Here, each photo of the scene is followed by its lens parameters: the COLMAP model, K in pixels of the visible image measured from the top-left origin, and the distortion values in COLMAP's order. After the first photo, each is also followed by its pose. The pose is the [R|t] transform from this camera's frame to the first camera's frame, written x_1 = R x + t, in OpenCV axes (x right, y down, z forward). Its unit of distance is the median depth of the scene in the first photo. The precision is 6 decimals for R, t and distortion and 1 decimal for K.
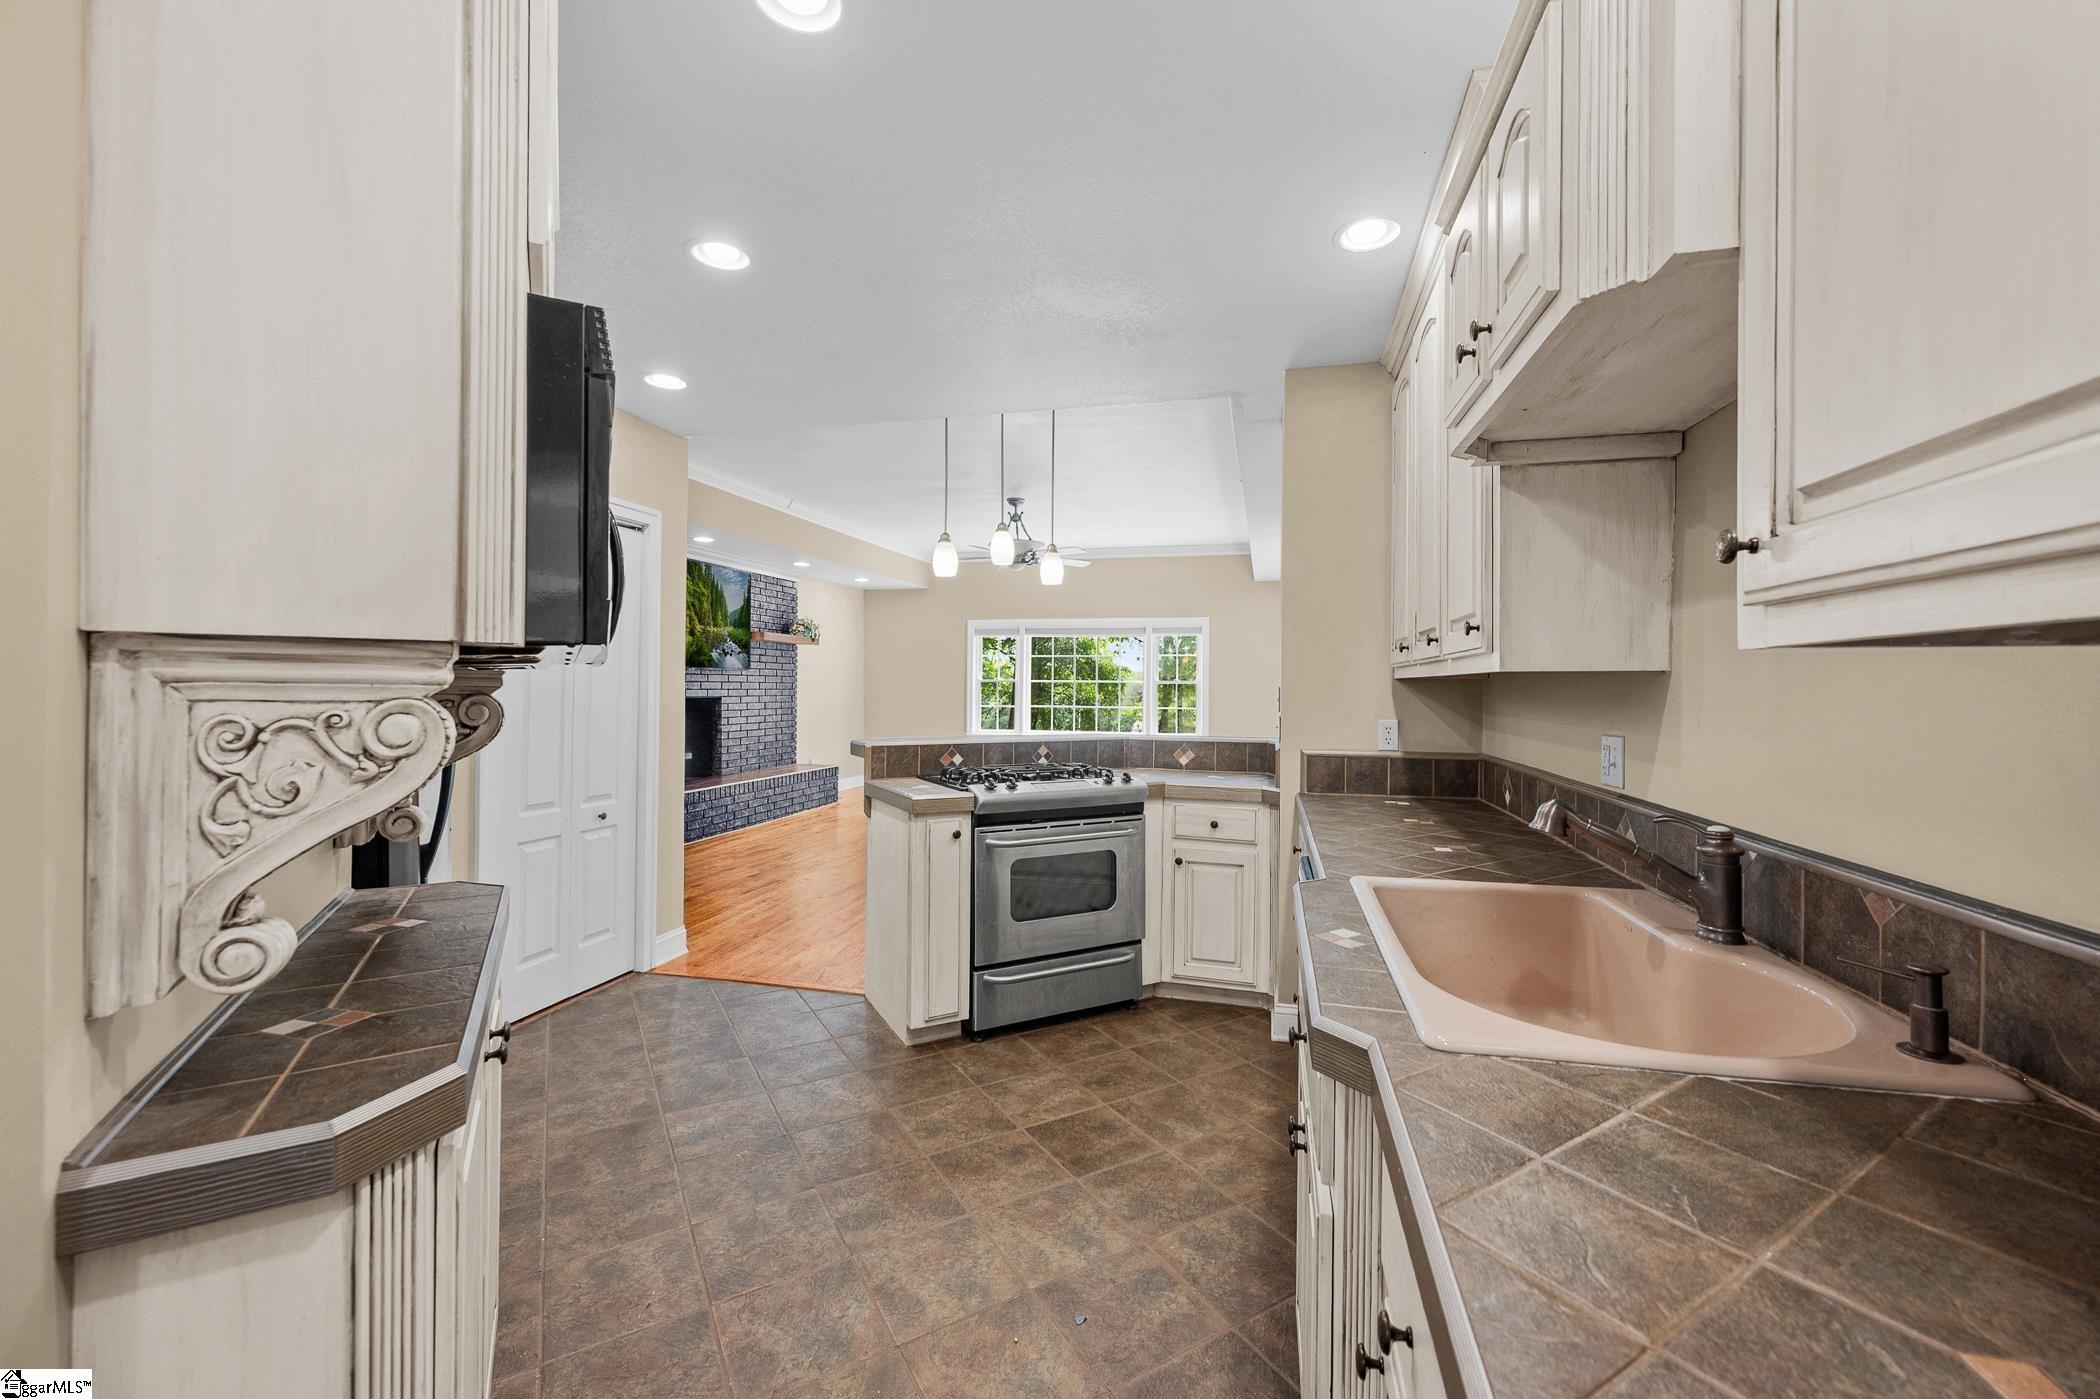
lens RADIAL K [[834.6, 0, 1061.2], [0, 834.6, 694.0], [0, 0, 1]] dist [0.011118, 0.000082]
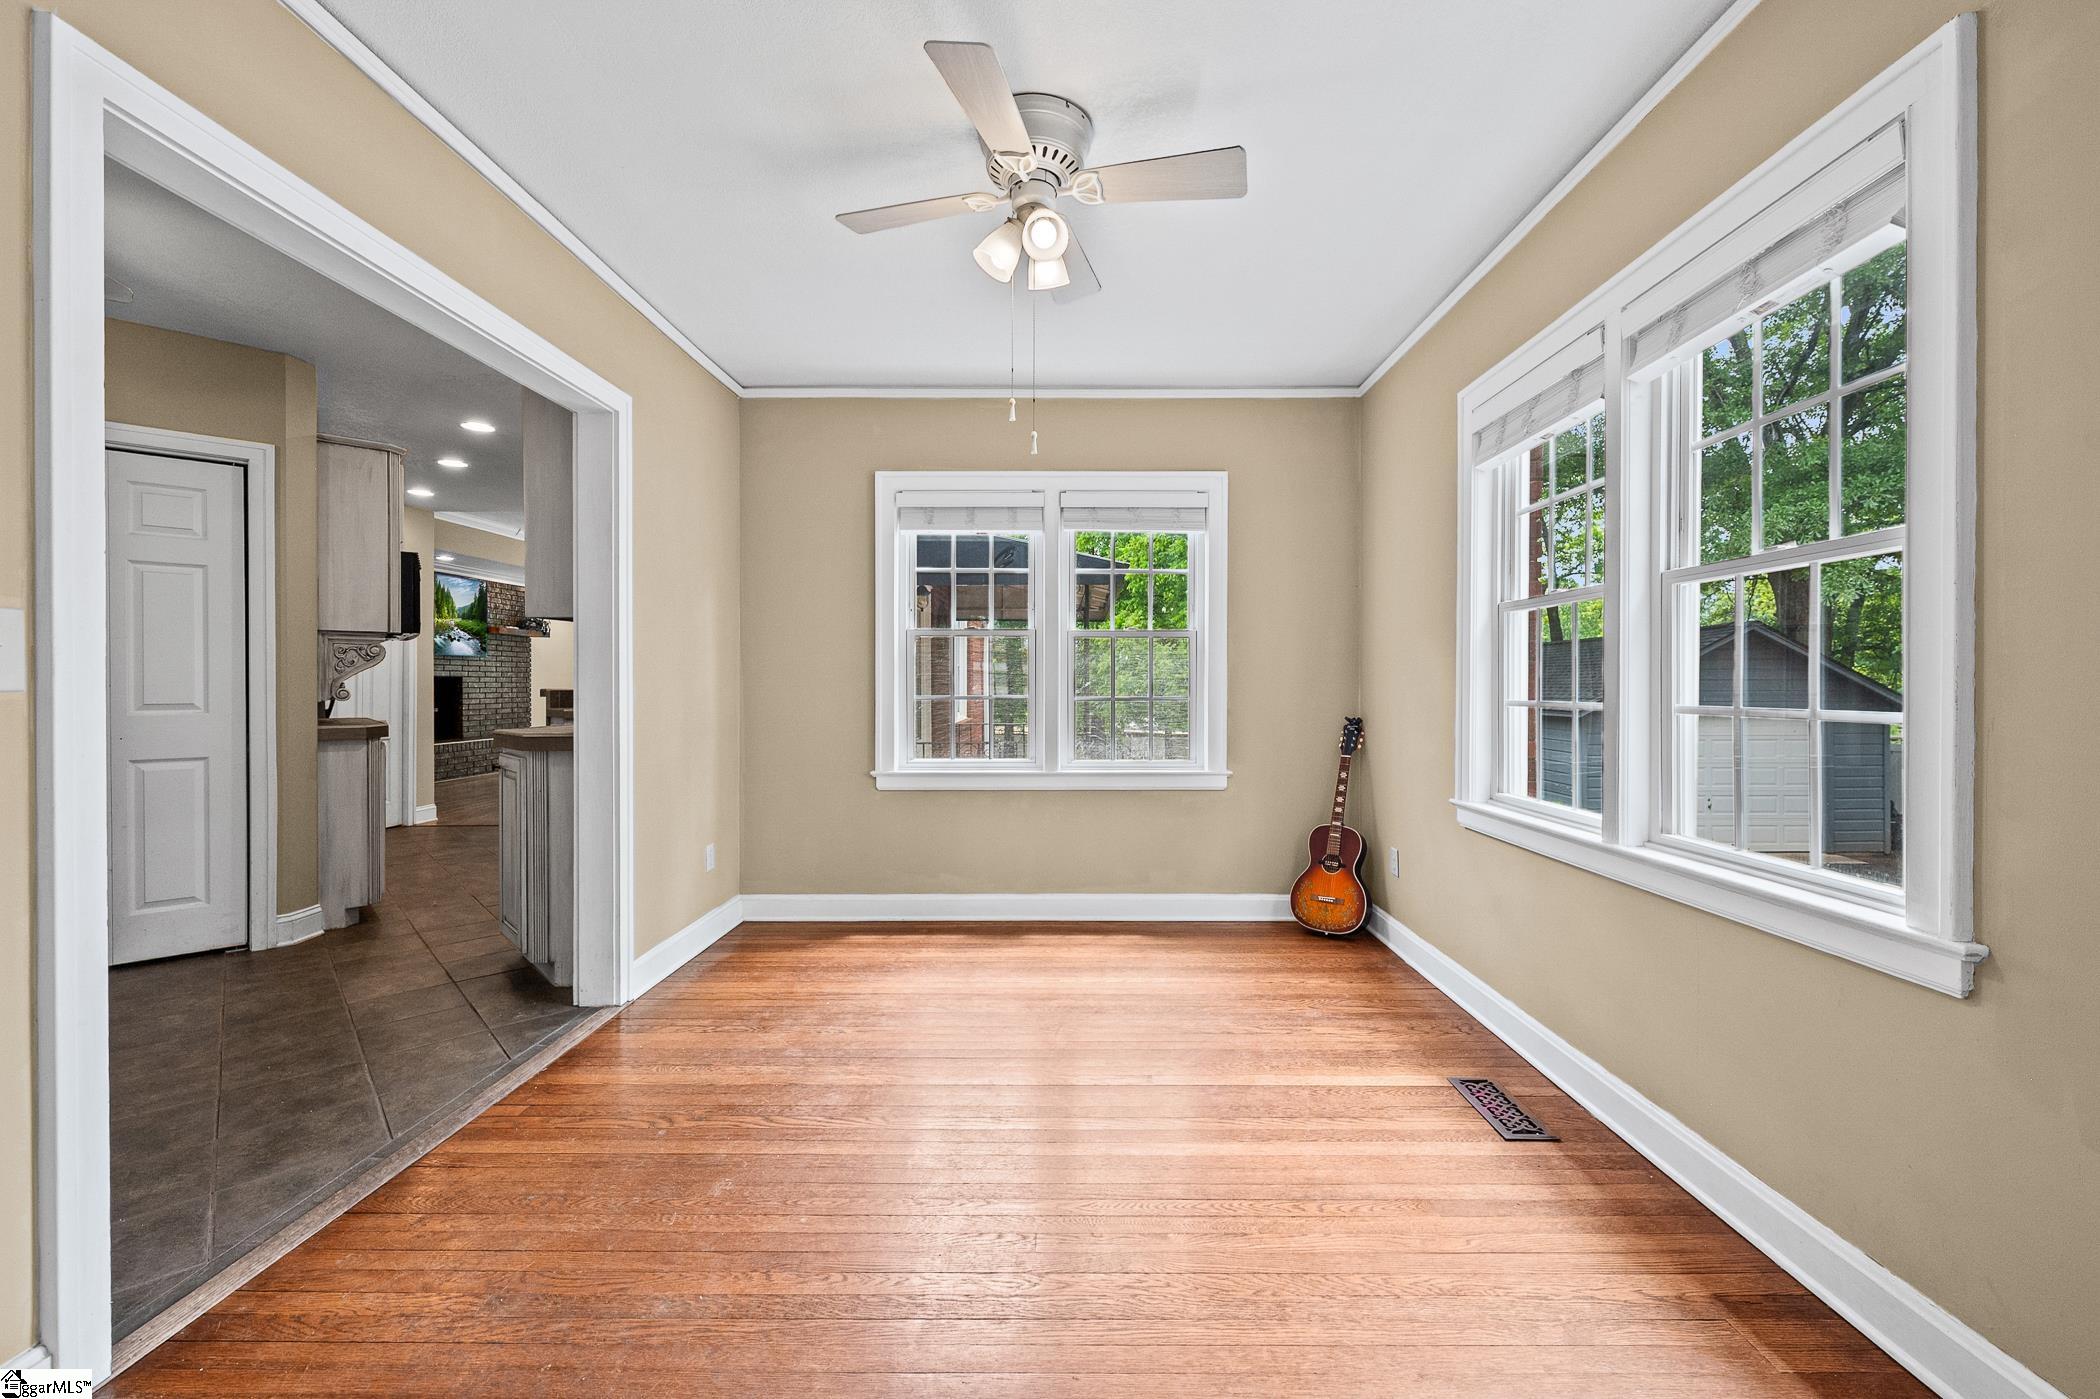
lens RADIAL K [[818.2, 0, 1067.6], [0, 818.2, 697.9], [0, 0, 1]] dist [-0.009076, -0.000221]
pose [[0.969570, -0.005873, 0.244746, 0.196817], [0.004083, 0.999961, 0.007819, 0.030933], [-0.244782, -0.006582, 0.969556, -0.460237]]
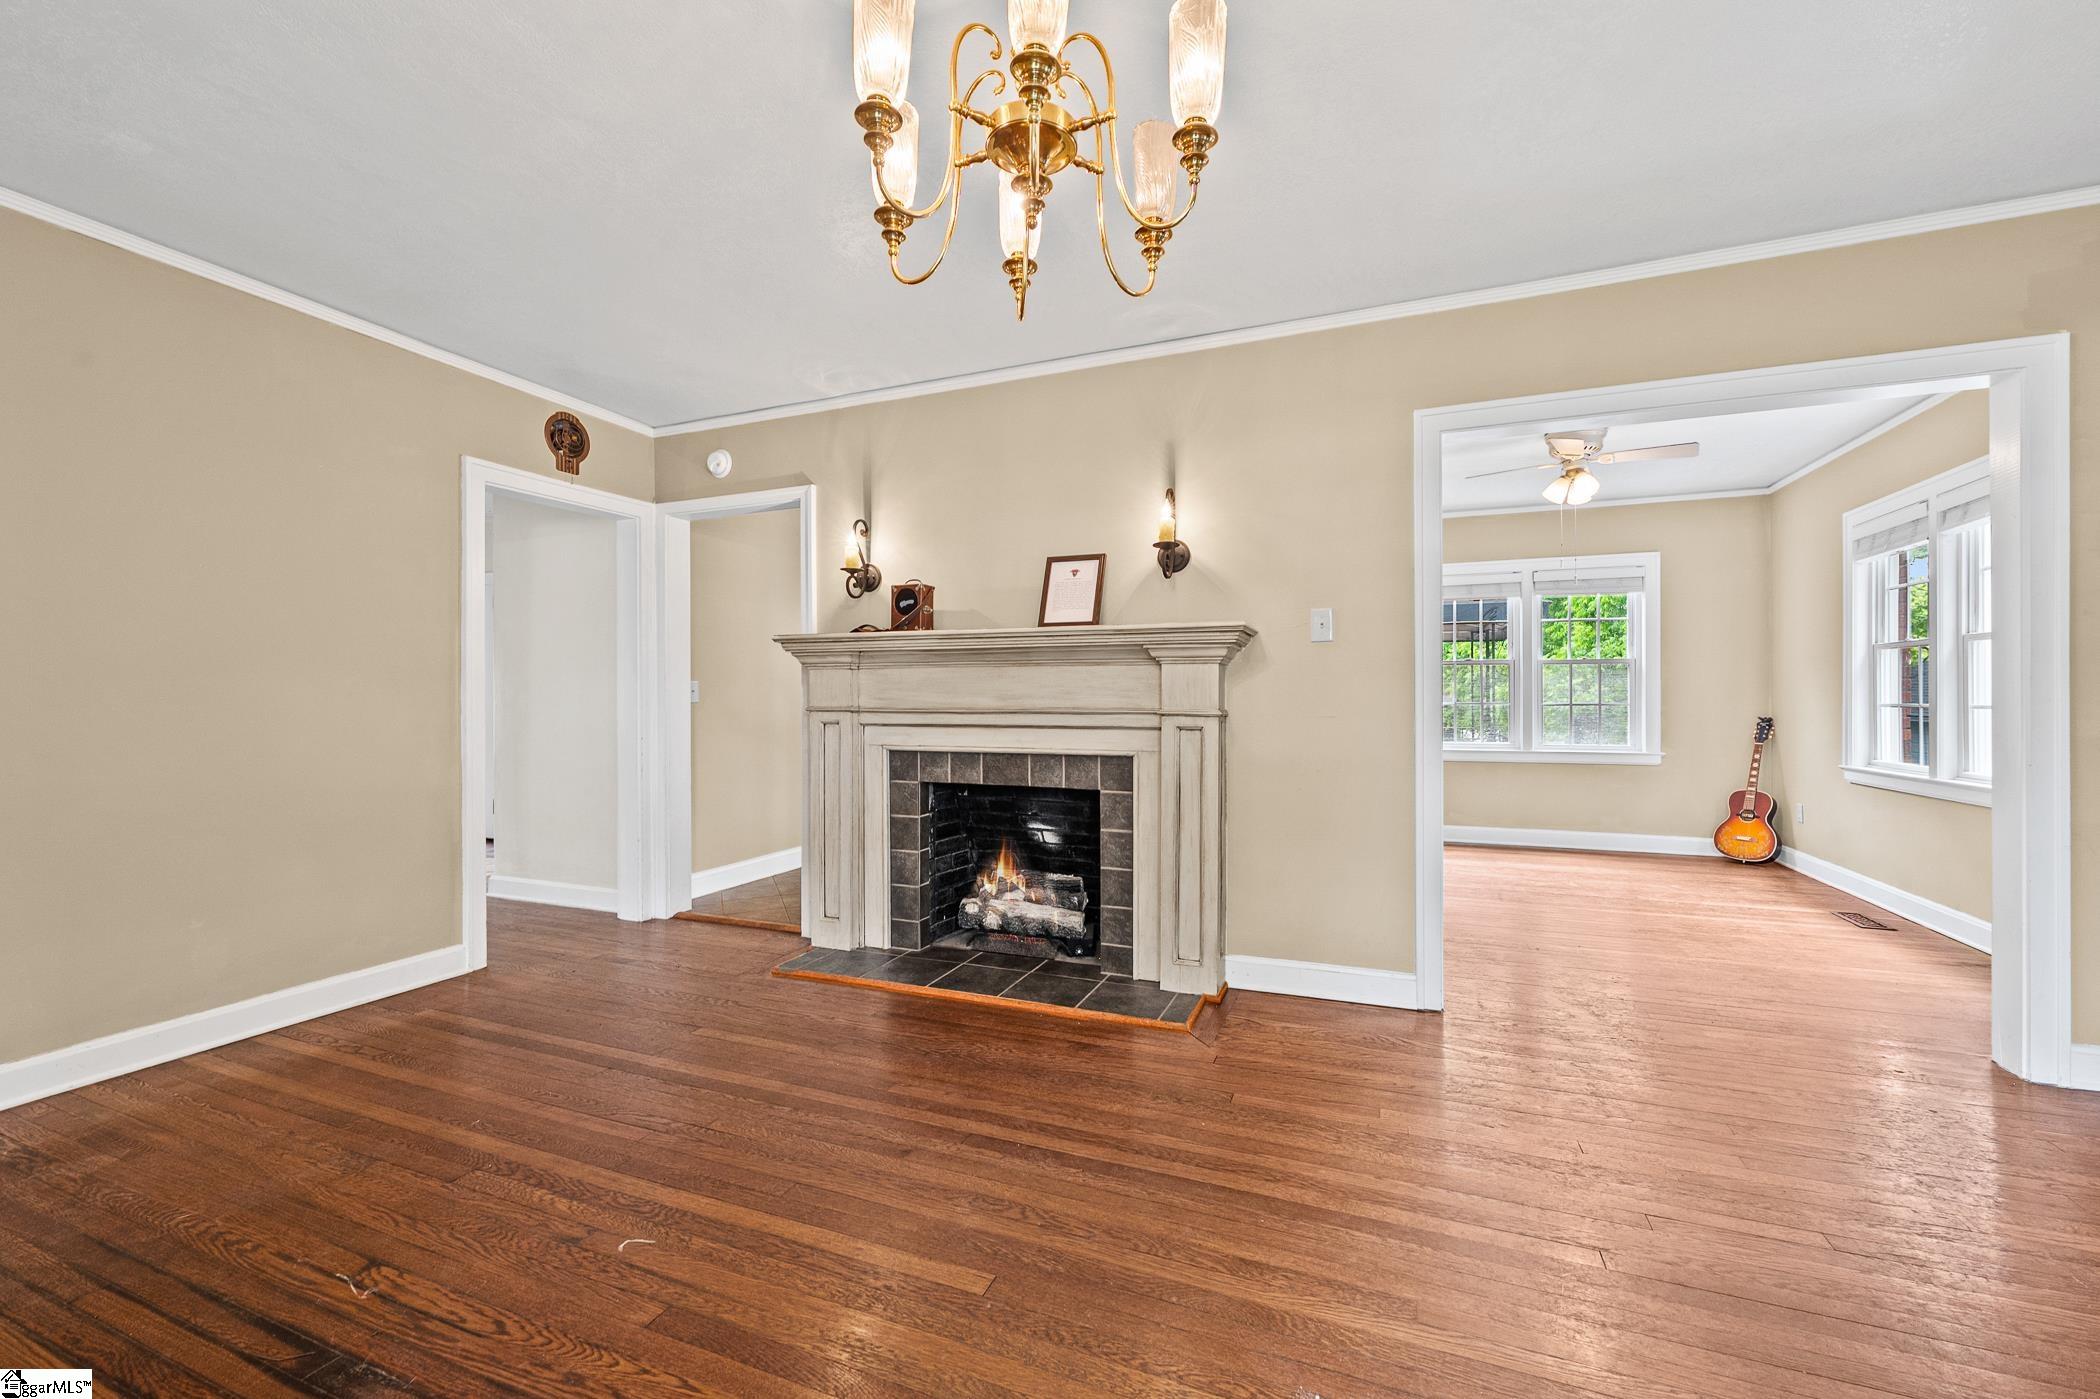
lens RADIAL K [[818.2, 0, 1067.6], [0, 818.2, 697.9], [0, 0, 1]] dist [-0.009076, -0.000221]
pose [[0.992122, -0.006389, -0.125110, -0.025168], [0.005693, 0.999966, -0.005915, 0.031507], [0.125144, 0.005156, 0.992125, -0.796494]]
